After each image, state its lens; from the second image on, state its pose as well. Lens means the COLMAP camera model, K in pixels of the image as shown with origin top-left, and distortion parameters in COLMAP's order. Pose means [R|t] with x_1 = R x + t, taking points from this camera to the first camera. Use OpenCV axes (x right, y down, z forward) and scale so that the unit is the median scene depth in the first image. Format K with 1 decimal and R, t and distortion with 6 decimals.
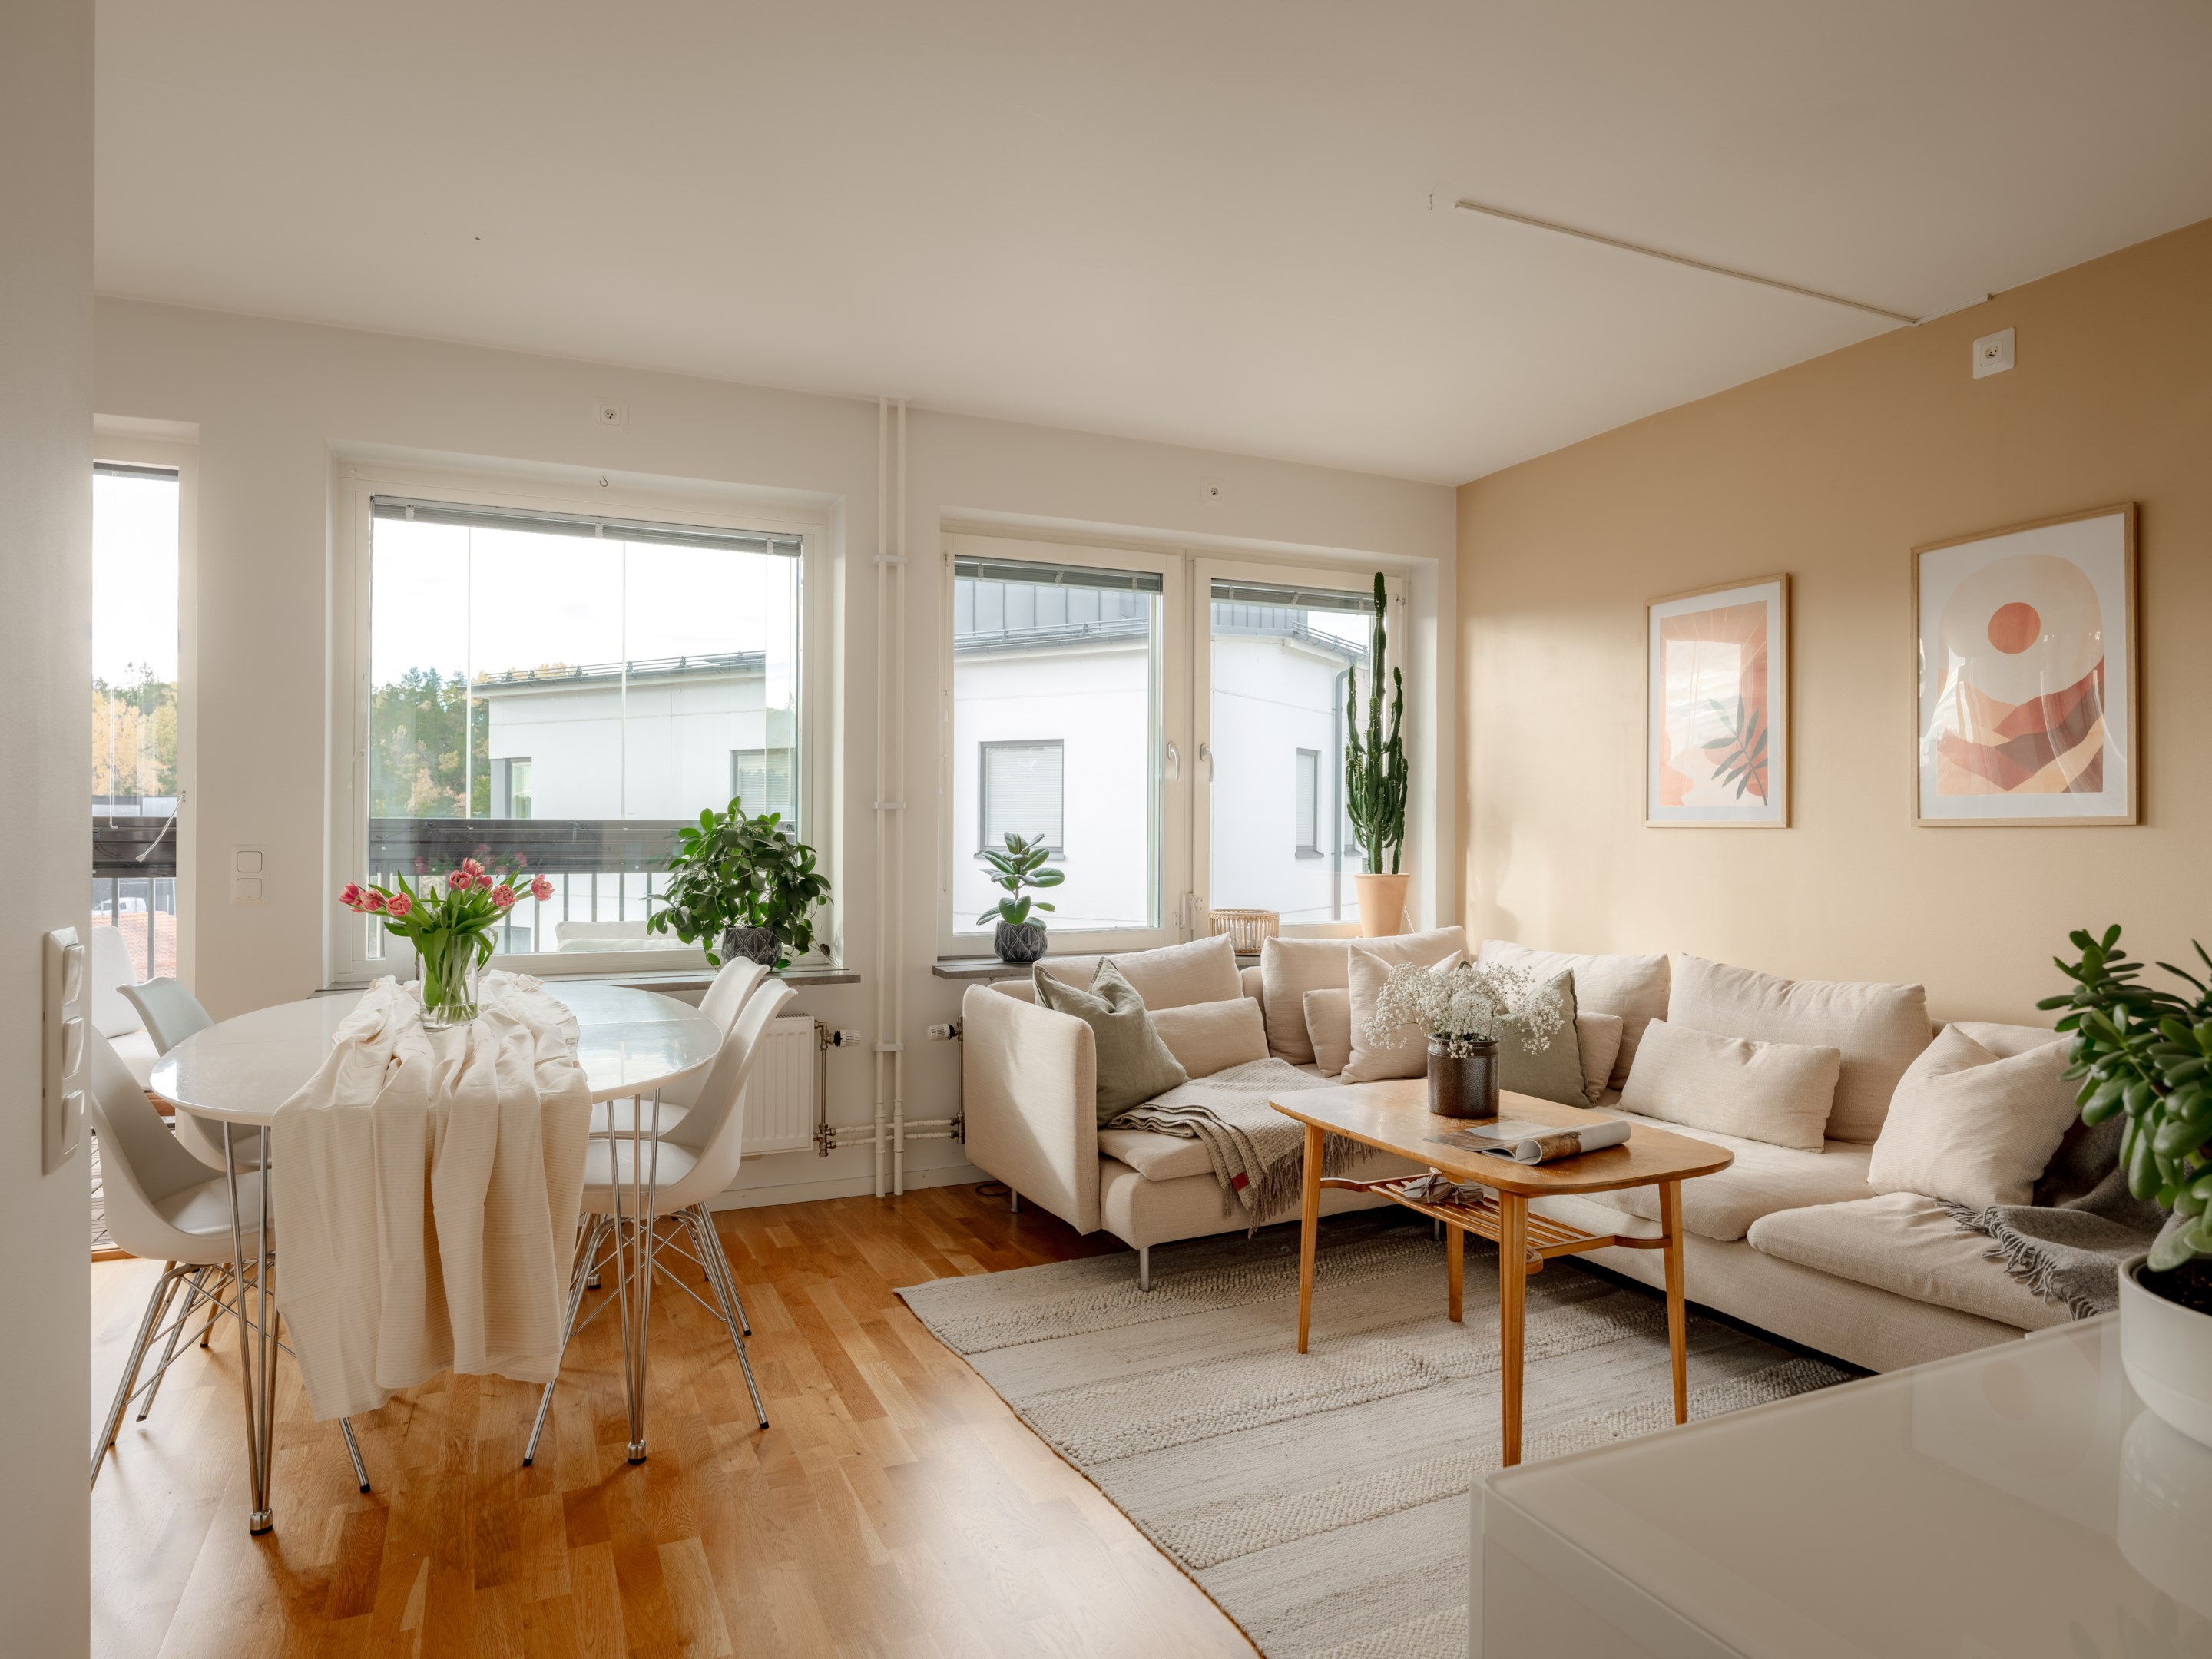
lens RADIAL K [[1329.4, 0, 1099.7], [0, 1329.4, 824.9], [0, 0, 1]] dist [-0.006302, -0.005404]
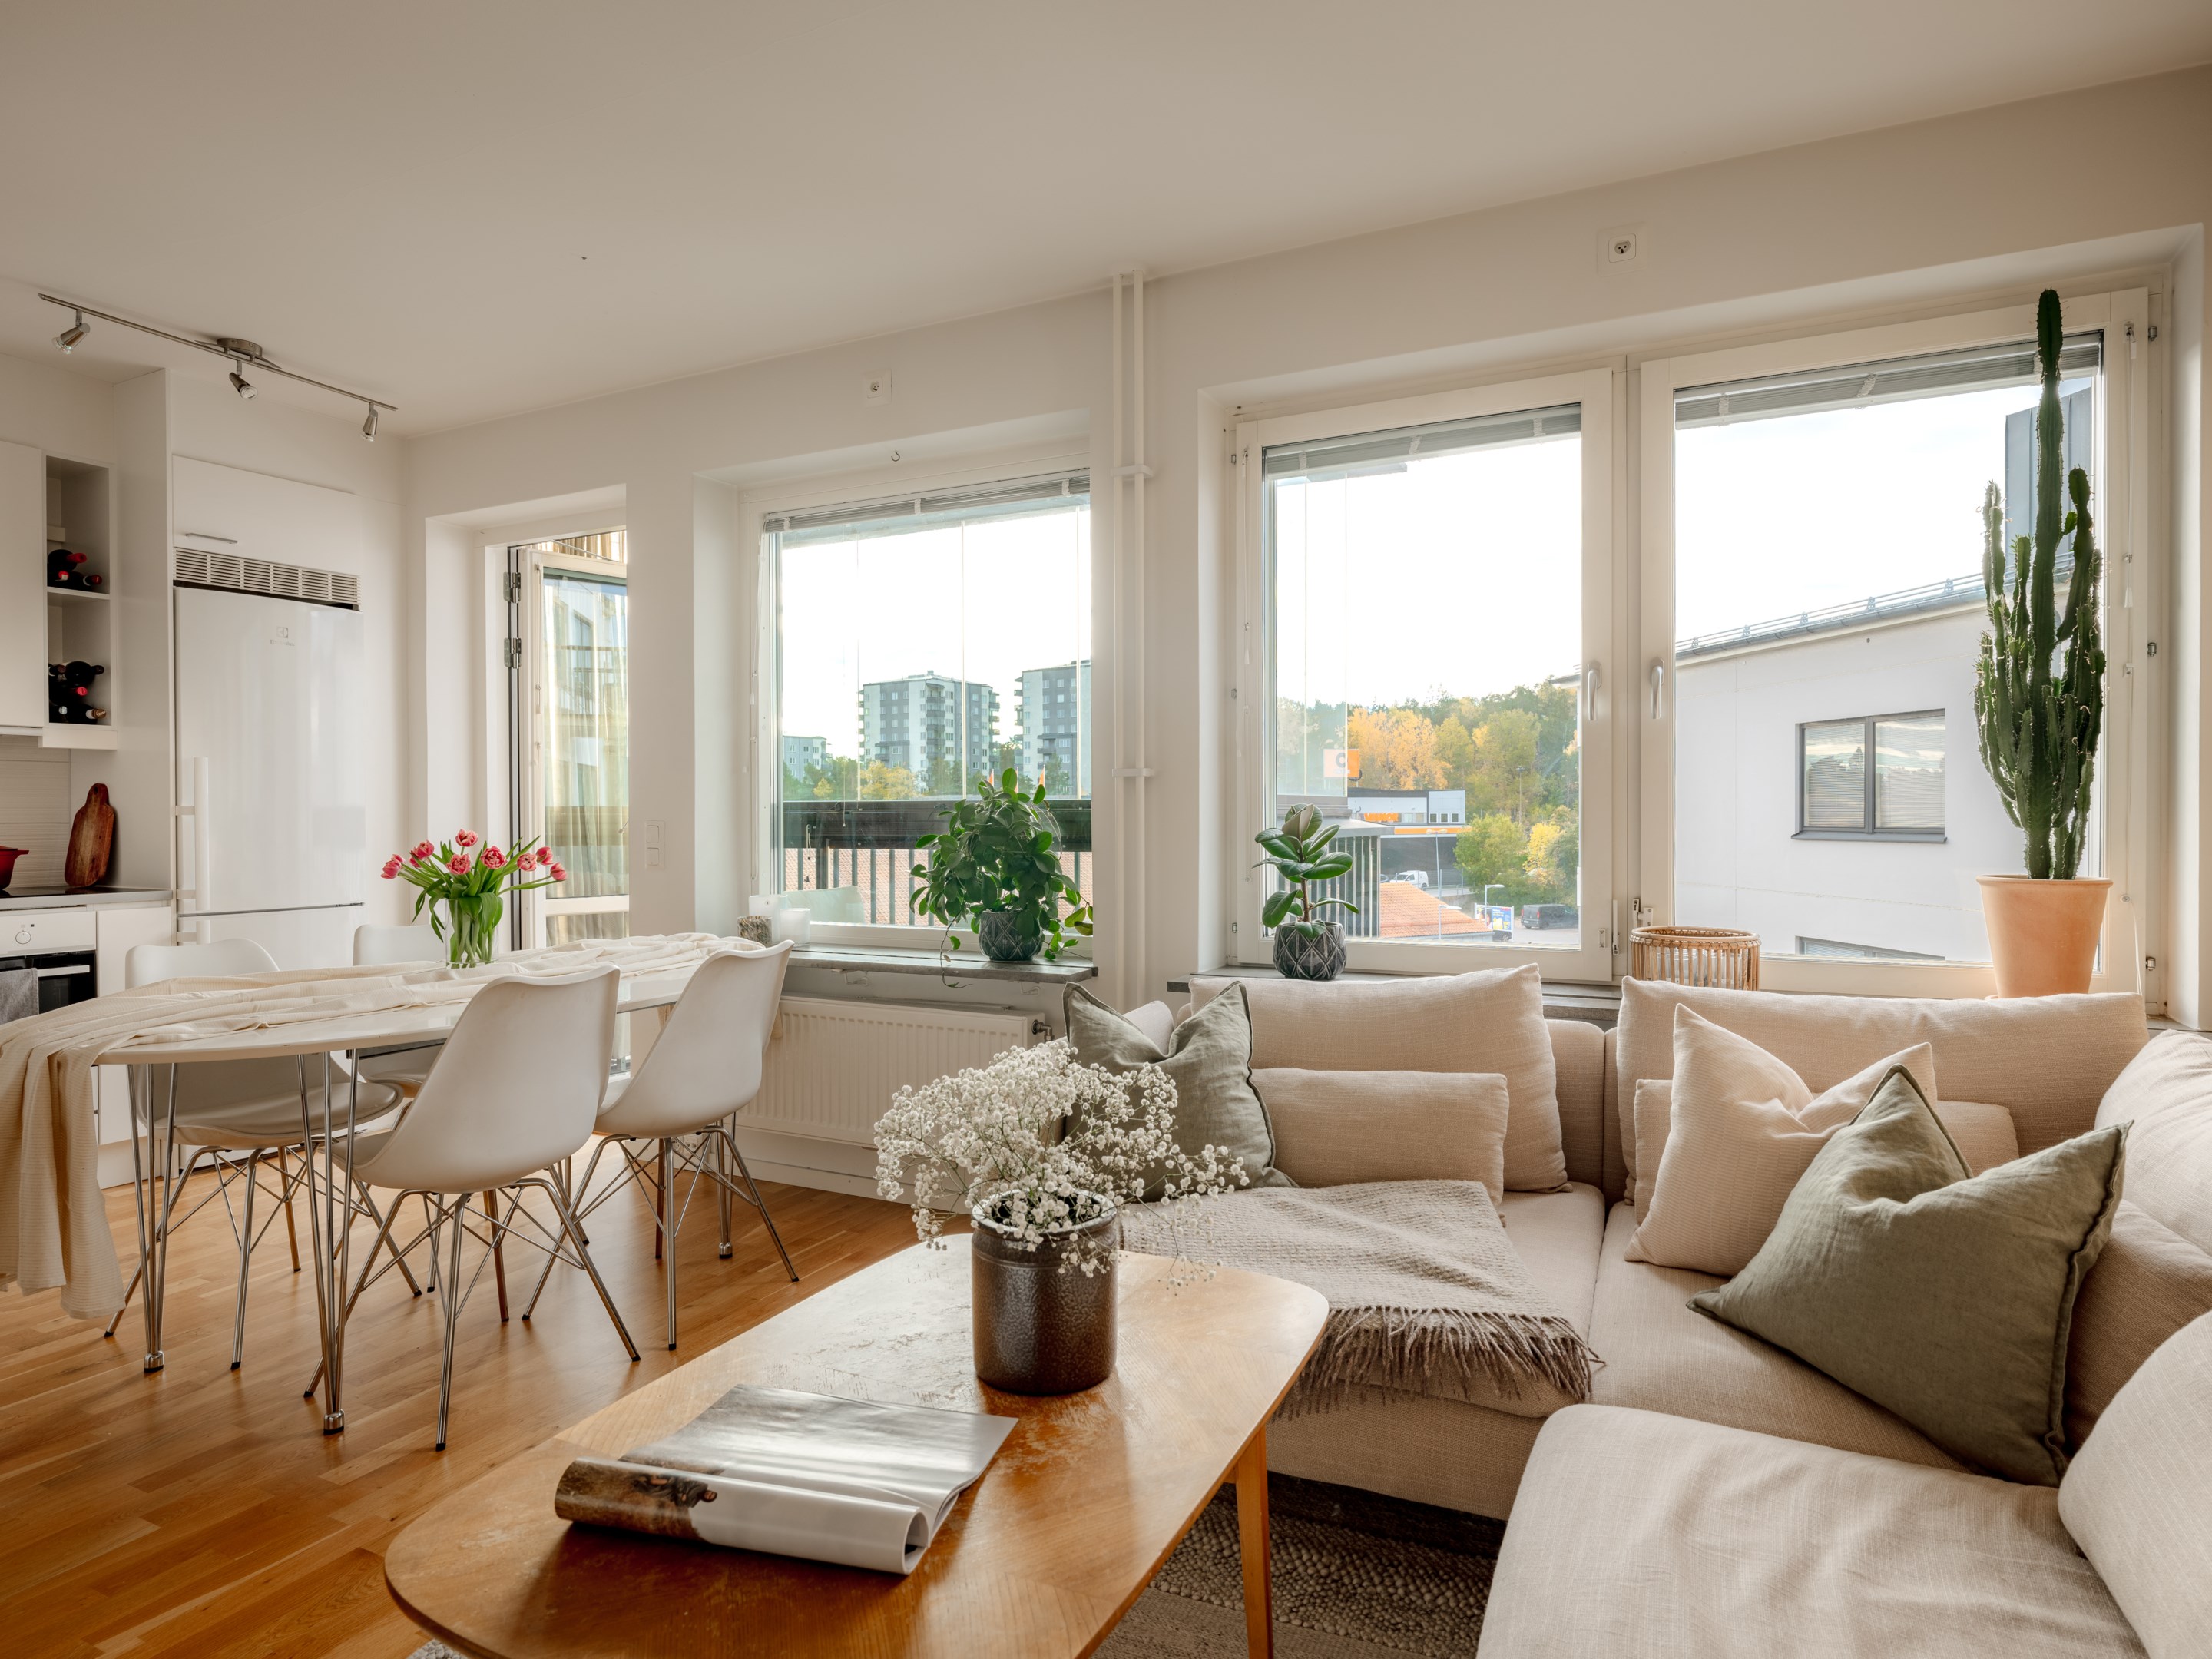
lens RADIAL K [[1257.0, 0, 1126.0], [0, 1257.0, 824.4], [0, 0, 1]] dist [-0.000891, -0.001158]
pose [[0.623833, -0.000612, -0.781557, 0.473961], [0.008901, 0.999940, 0.006321, 0.013030], [0.781507, -0.010900, 0.623802, 0.542185]]
